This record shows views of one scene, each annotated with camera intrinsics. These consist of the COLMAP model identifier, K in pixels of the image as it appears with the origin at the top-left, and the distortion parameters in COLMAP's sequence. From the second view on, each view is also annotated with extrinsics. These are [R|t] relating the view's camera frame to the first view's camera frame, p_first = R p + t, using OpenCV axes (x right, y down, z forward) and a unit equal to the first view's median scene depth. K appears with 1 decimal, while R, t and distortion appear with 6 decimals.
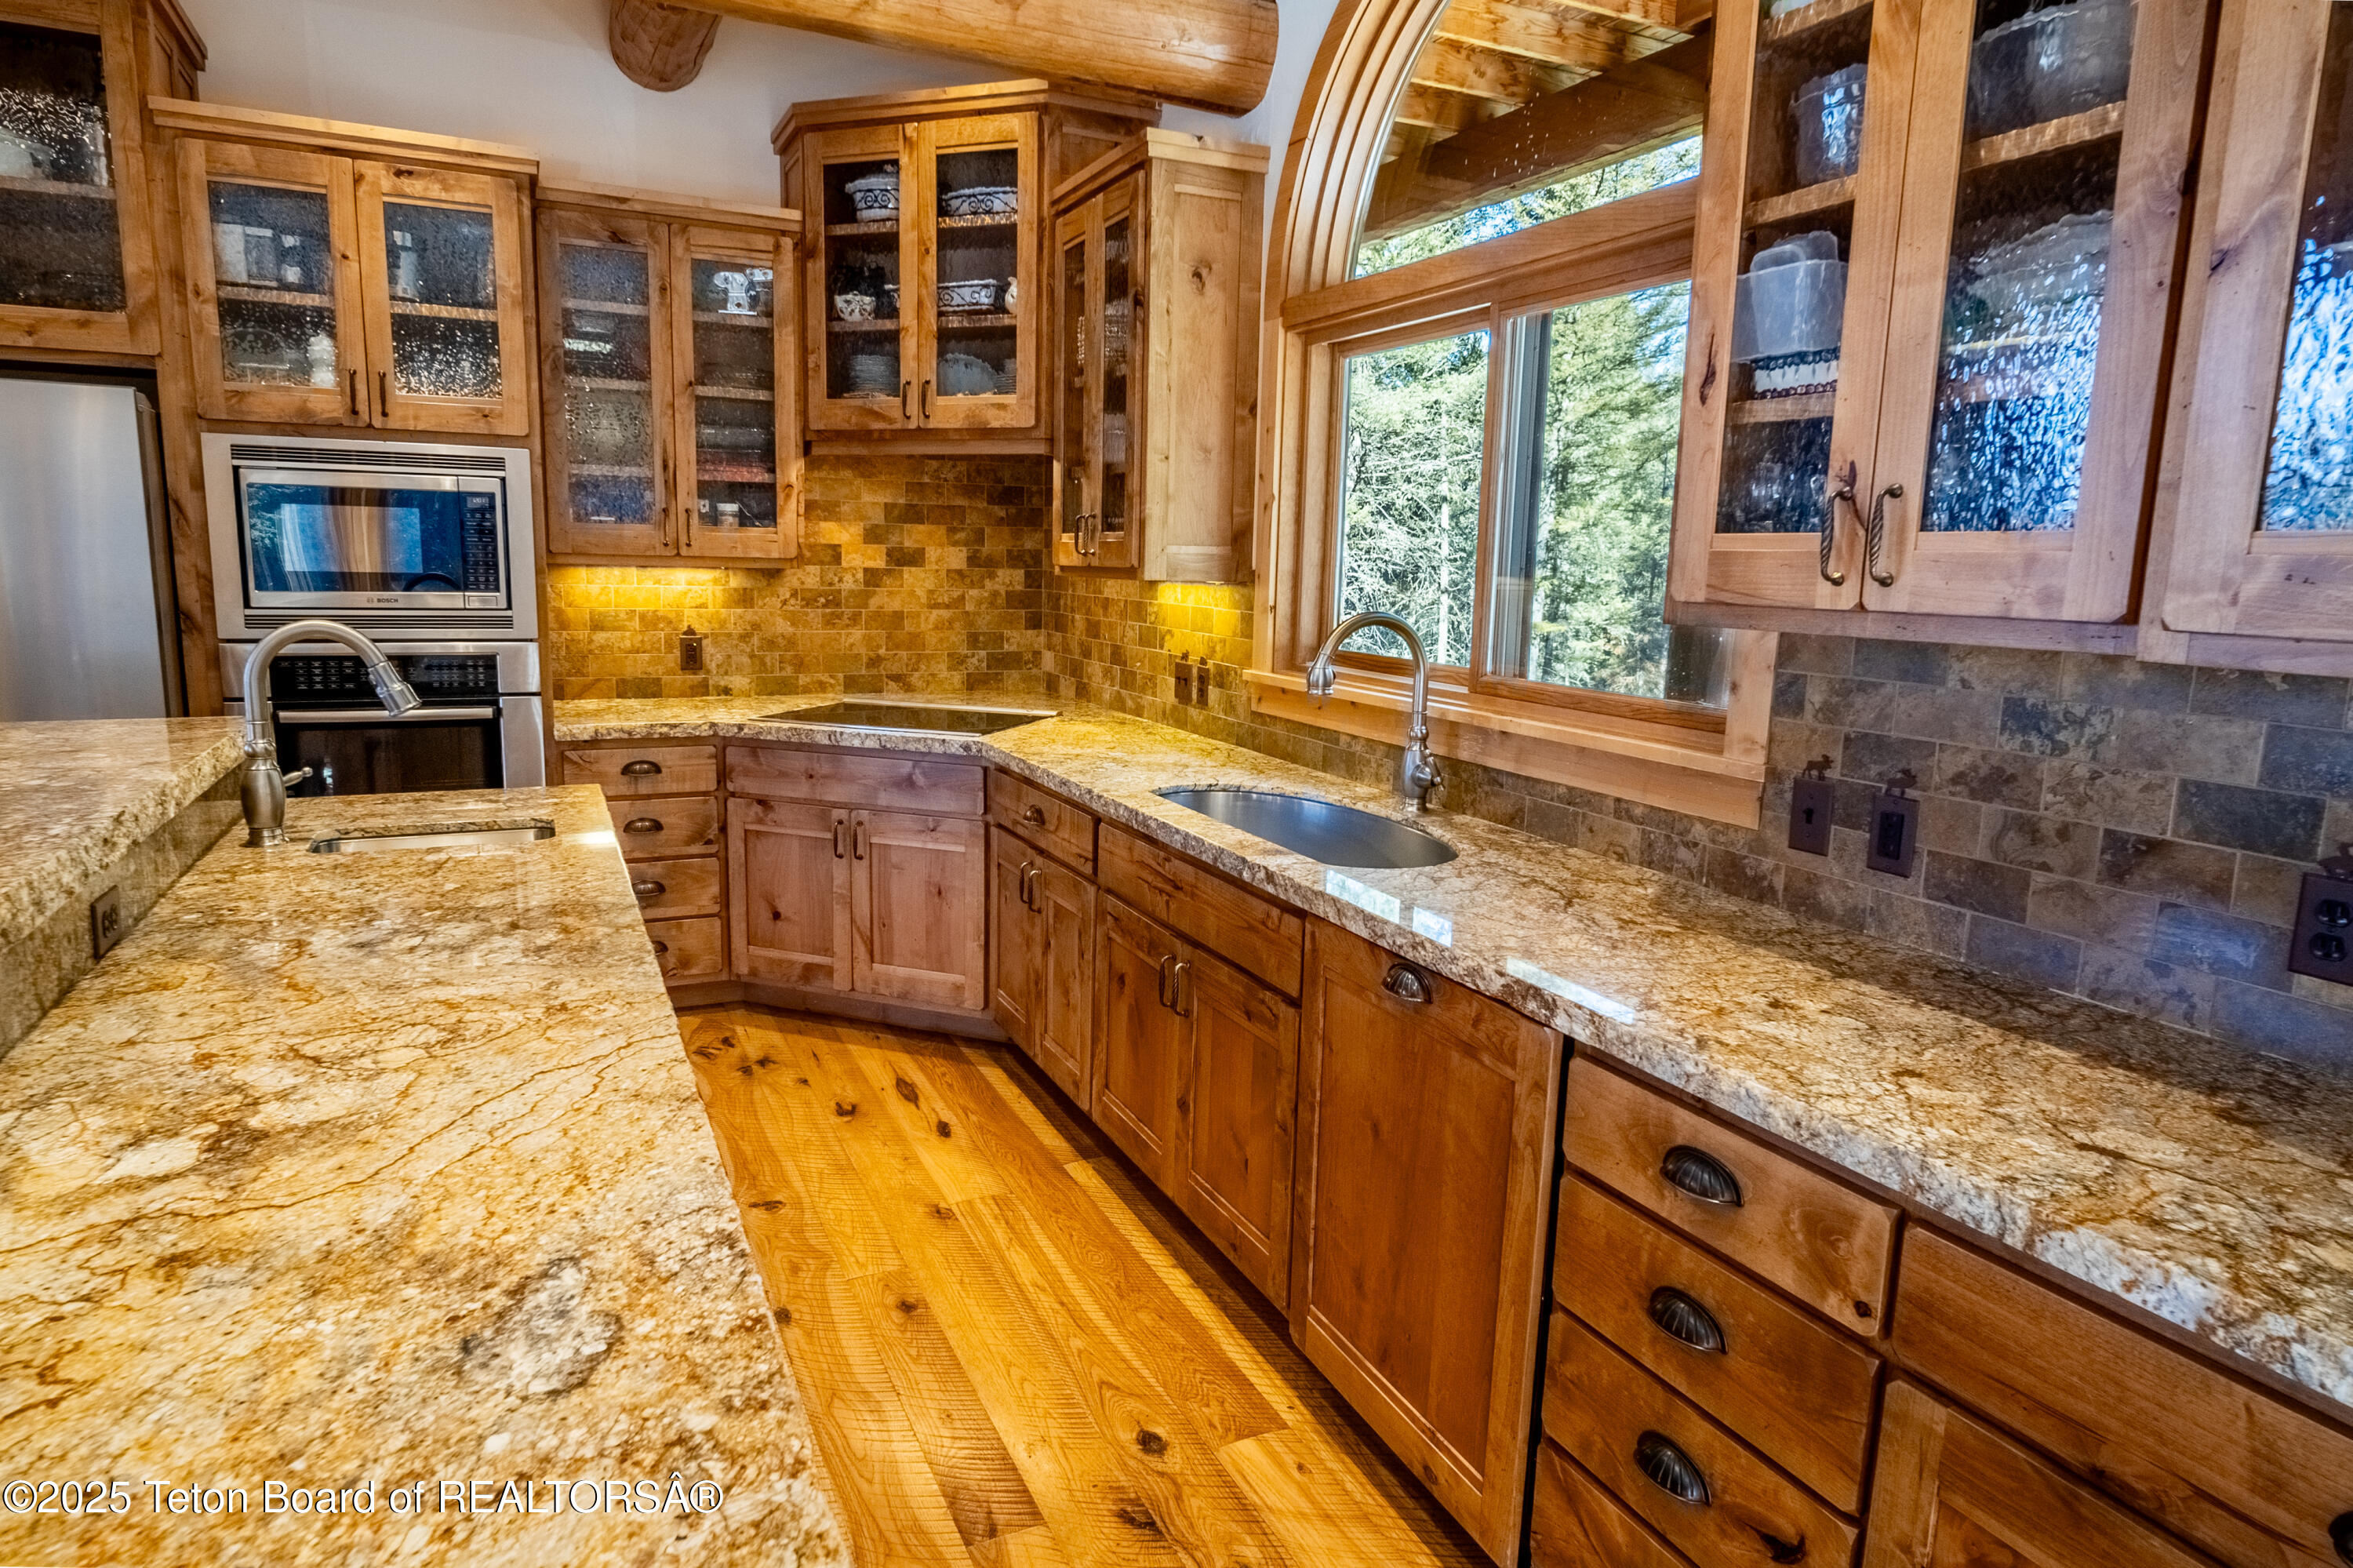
lens RADIAL K [[1364.1, 0, 1164.6], [0, 1364.1, 779.8], [0, 0, 1]] dist [-0.005353, 0.000487]
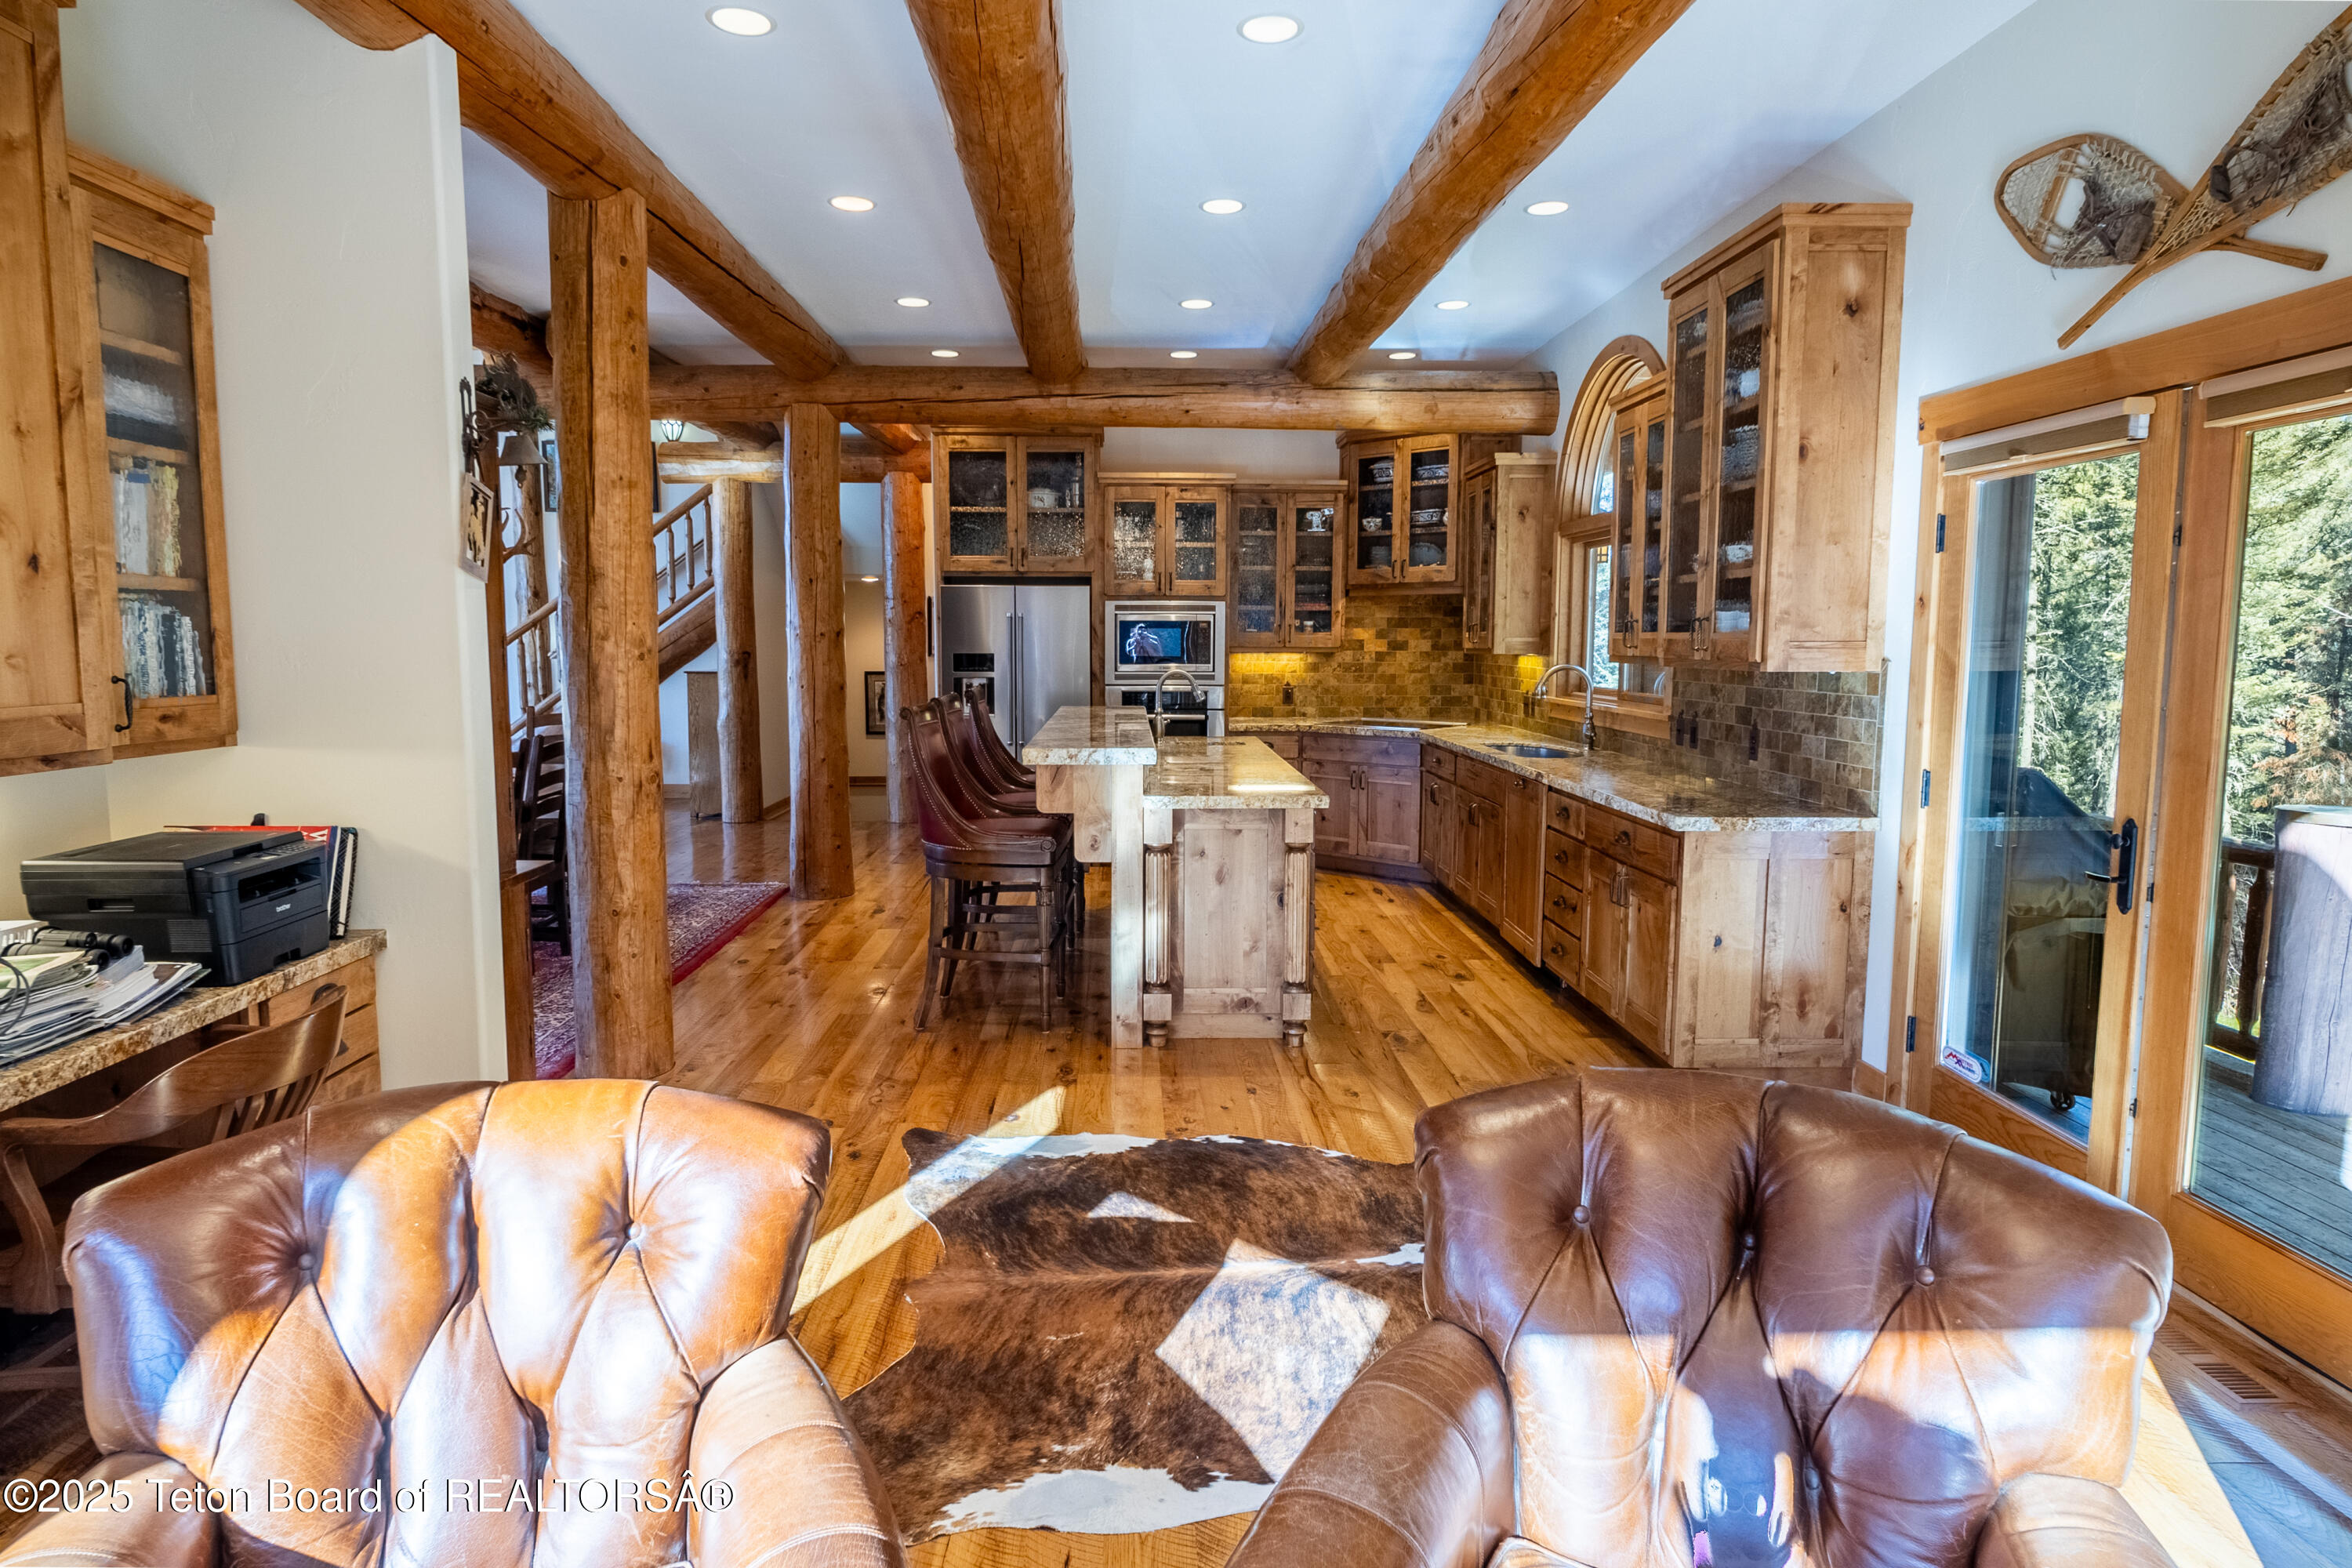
lens RADIAL K [[1363.5, 0, 1173.3], [0, 1363.5, 776.6], [0, 0, 1]] dist [-0.005353, 0.000487]
pose [[0.920154, 0.018172, -0.391134, 0.312142], [-0.044064, 0.997383, -0.057322, 0.163903], [0.389069, 0.069980, 0.918547, -0.988736]]
